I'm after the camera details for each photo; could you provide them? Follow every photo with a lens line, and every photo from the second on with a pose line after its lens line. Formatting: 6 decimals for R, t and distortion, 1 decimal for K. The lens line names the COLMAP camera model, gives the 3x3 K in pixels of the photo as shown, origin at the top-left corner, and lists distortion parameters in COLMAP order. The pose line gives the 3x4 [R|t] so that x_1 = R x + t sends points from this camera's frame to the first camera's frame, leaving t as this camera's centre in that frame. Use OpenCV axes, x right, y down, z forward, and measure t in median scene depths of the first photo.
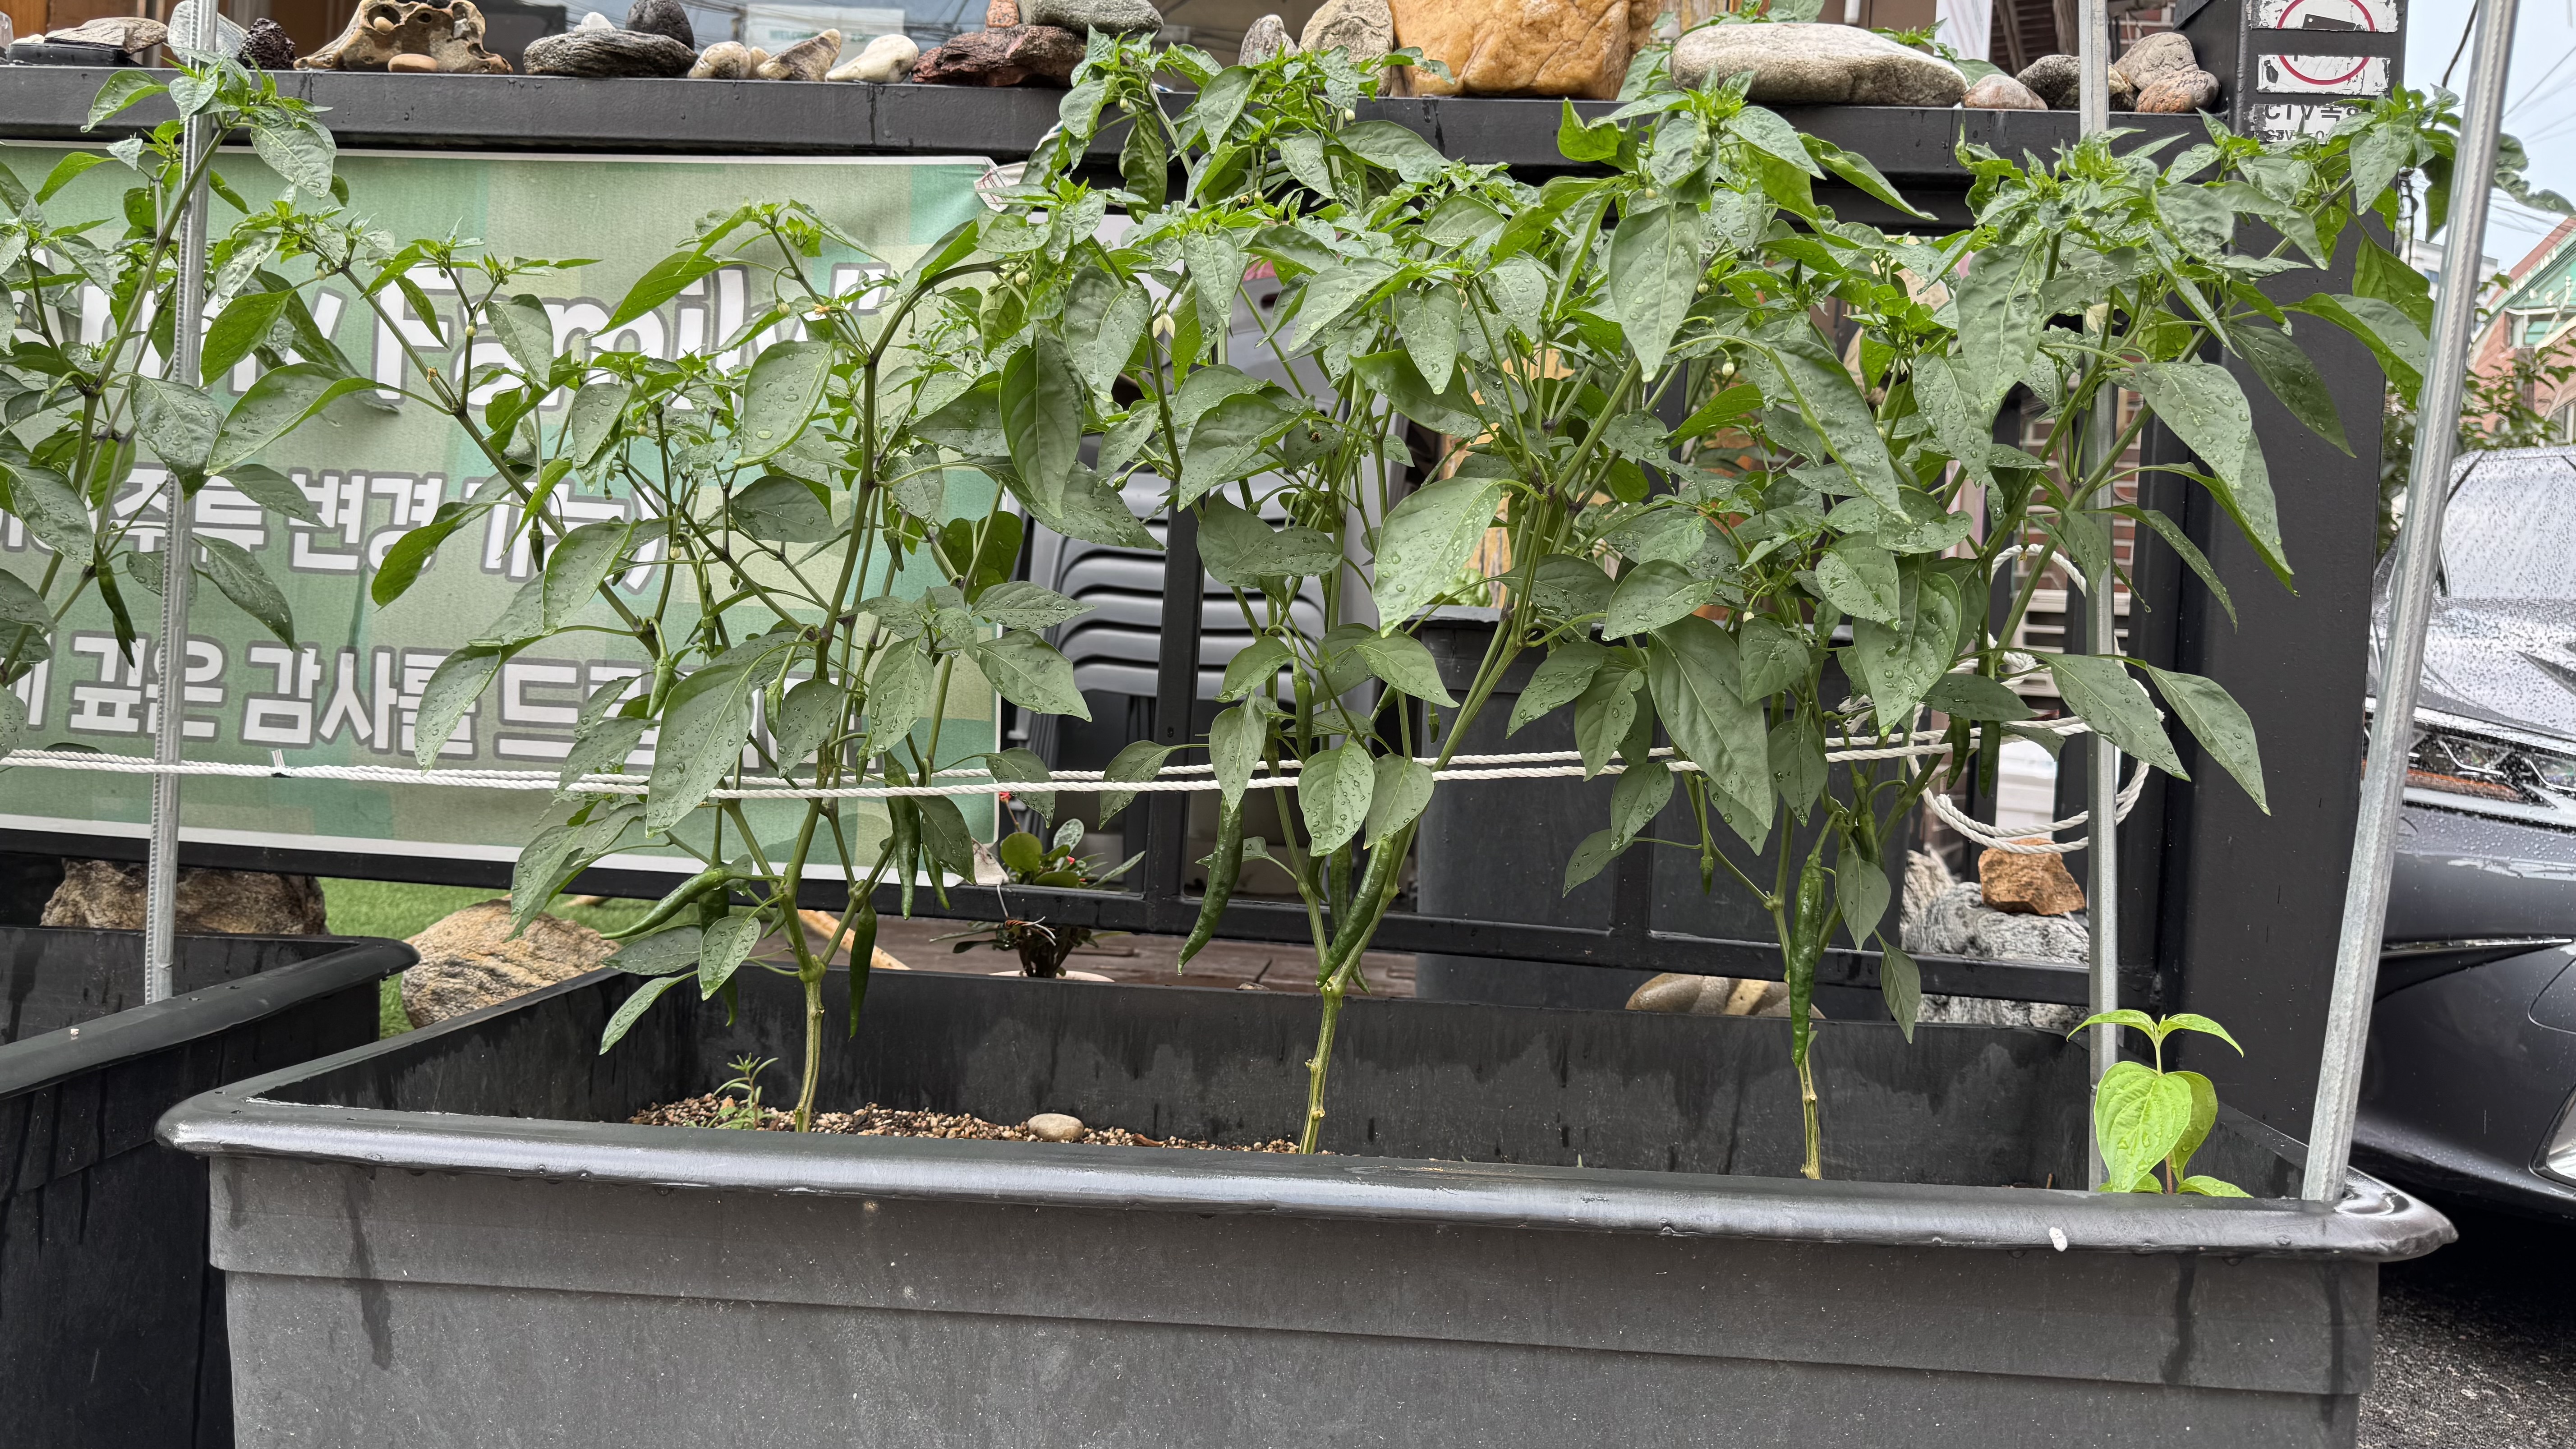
lens RADIAL K [[1915.4, 0, 1280.1], [0, 1915.4, 722.1], [0, 0, 1]] dist [-0.029252, -0.005757]
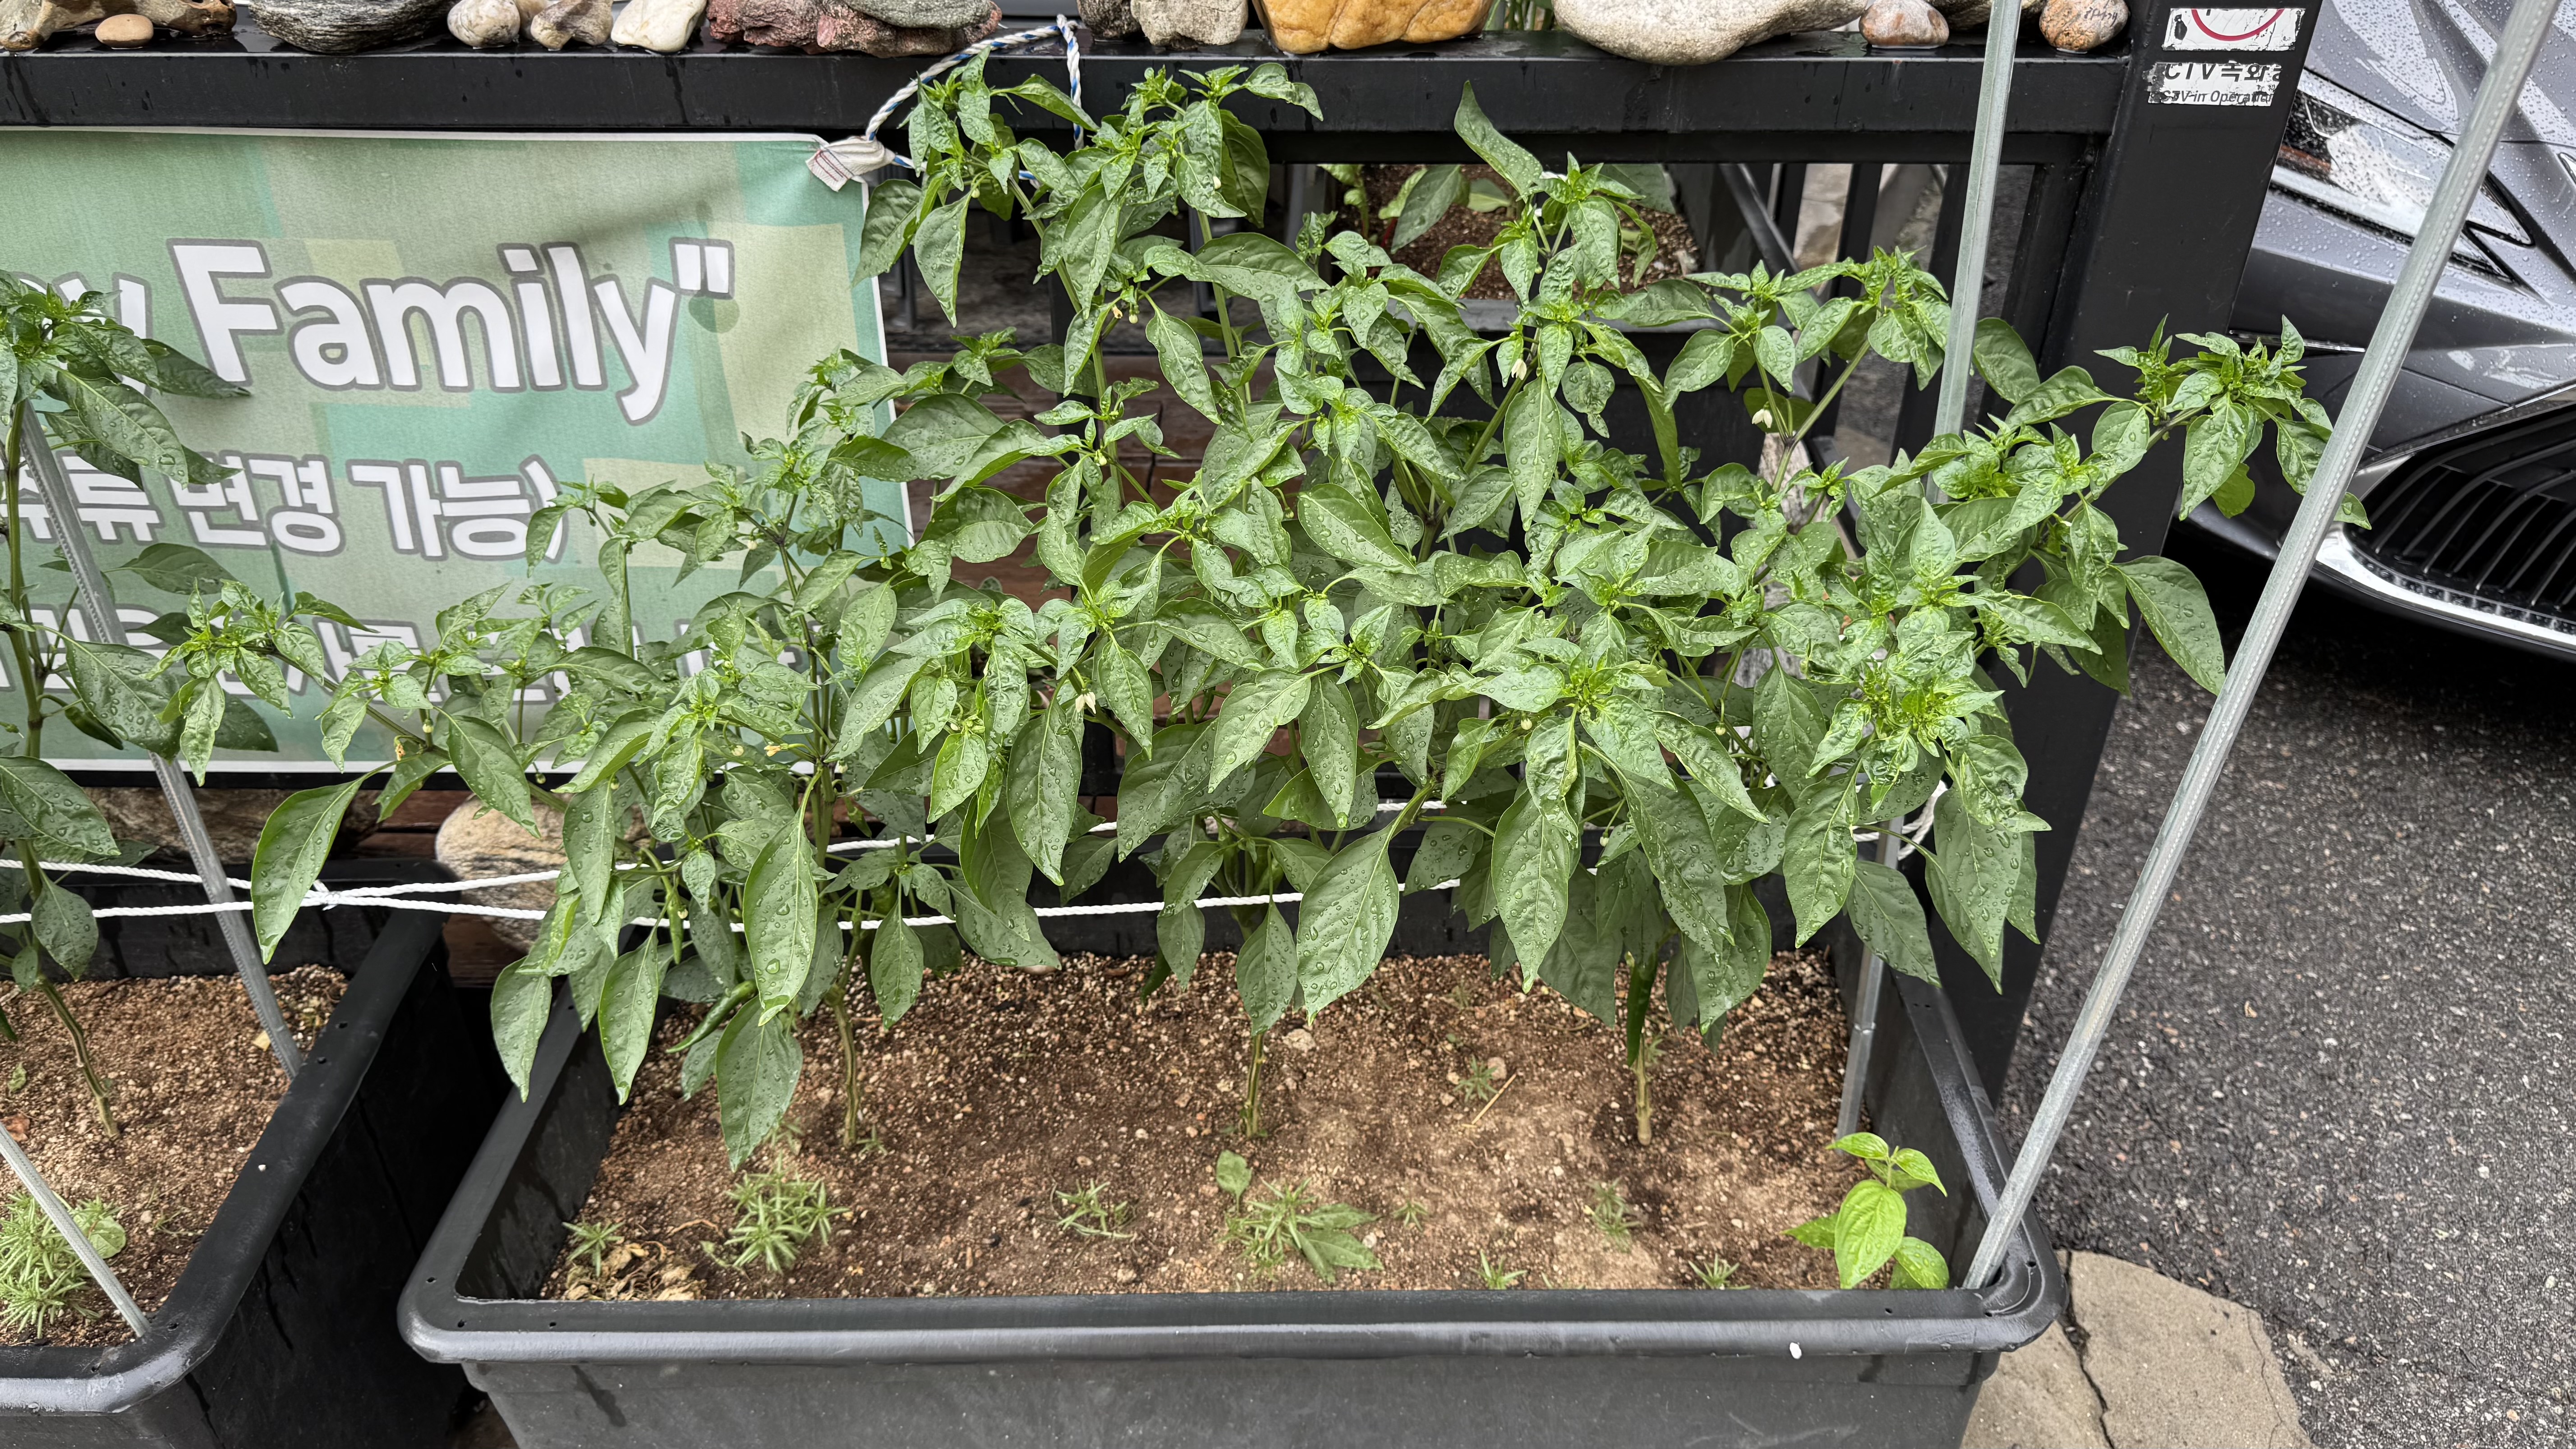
lens RADIAL K [[1915.4, 0, 1297.7], [0, 1915.4, 717.8], [0, 0, 1]] dist [-0.029252, -0.005757]
pose [[0.993972, -0.099175, 0.046725, 0.006744], [0.055072, 0.820211, 0.569404, -0.595095], [-0.094795, -0.563399, 0.820729, 0.067296]]
